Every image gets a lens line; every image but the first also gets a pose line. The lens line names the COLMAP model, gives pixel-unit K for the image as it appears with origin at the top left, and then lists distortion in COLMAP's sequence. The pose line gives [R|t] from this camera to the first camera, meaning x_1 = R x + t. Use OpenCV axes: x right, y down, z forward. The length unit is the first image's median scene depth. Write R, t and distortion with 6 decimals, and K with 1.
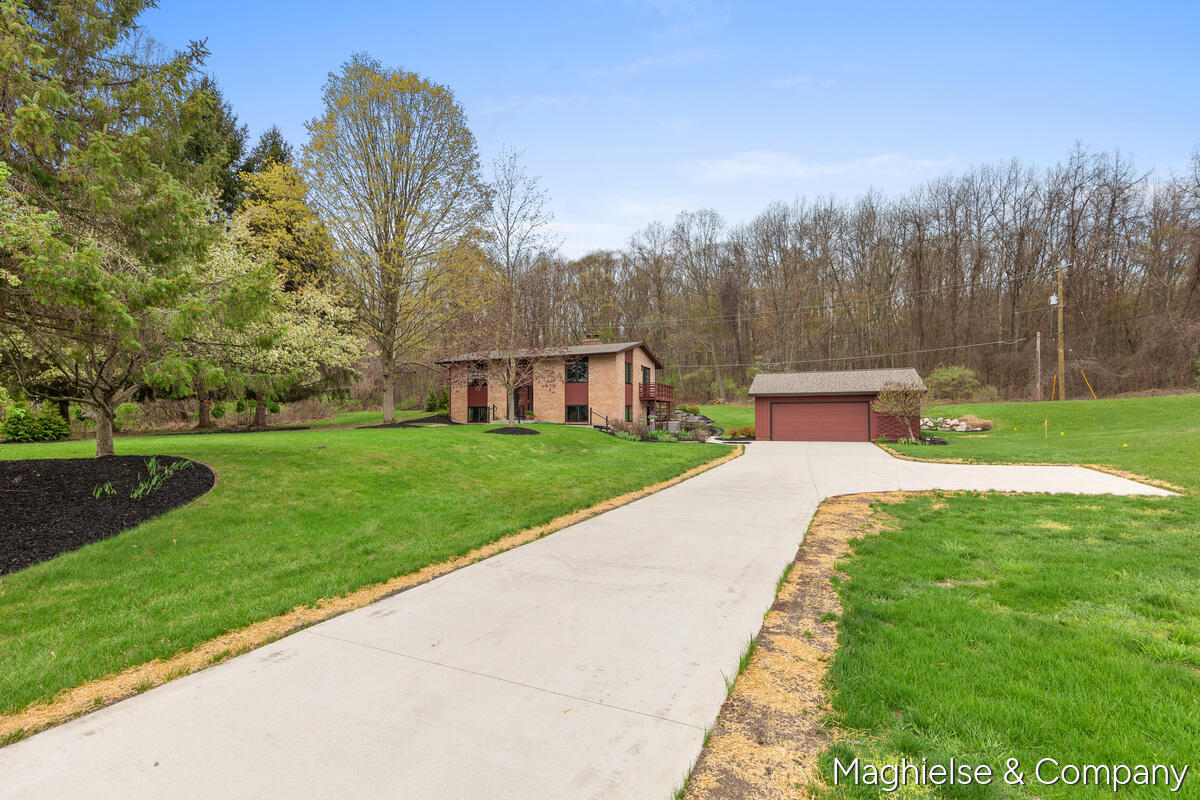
lens RADIAL K [[543.5, 0, 603.3], [0, 543.5, 402.6], [0, 0, 1]] dist [0.001045, 0.002136]
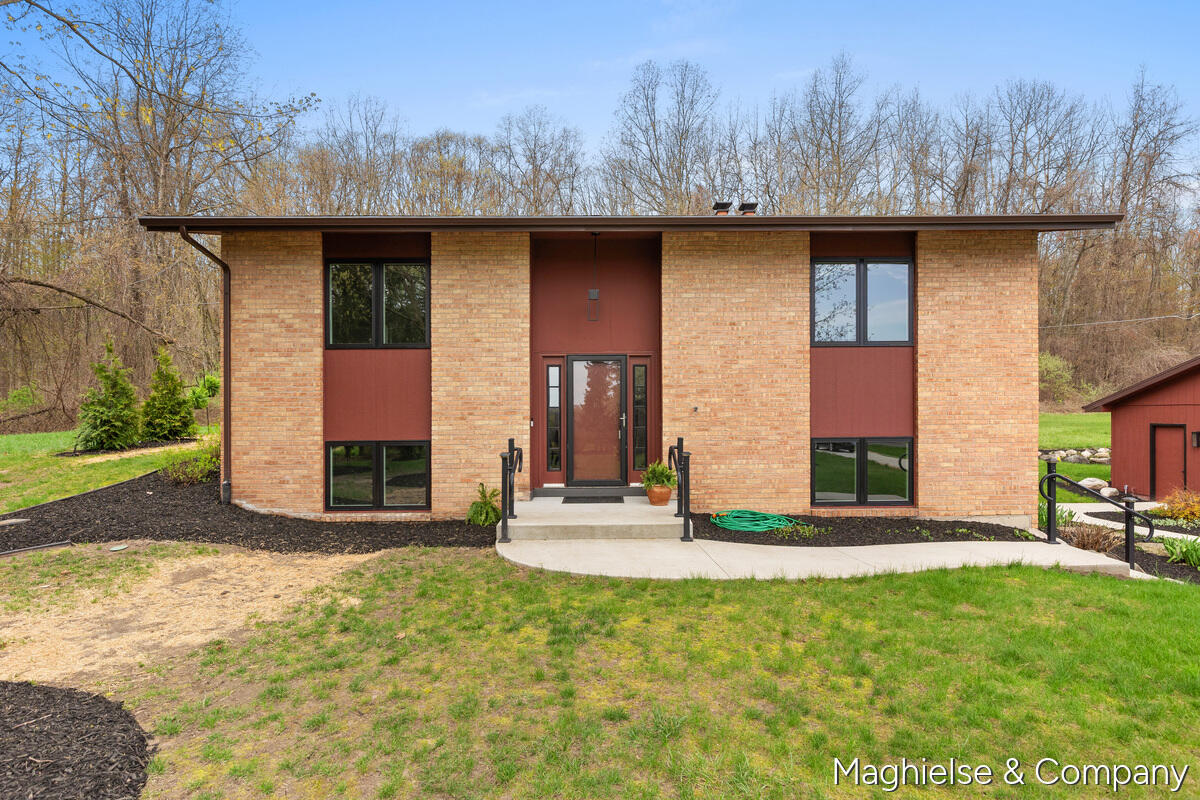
lens RADIAL K [[646.6, 0, 605.0], [0, 646.6, 404.9], [0, 0, 1]] dist [-0.001226, -0.000005]
pose [[0.921632, 0.002587, 0.388056, -0.248334], [-0.009873, 0.999810, 0.016781, -0.012820], [-0.387939, -0.019297, 0.921483, 0.717721]]
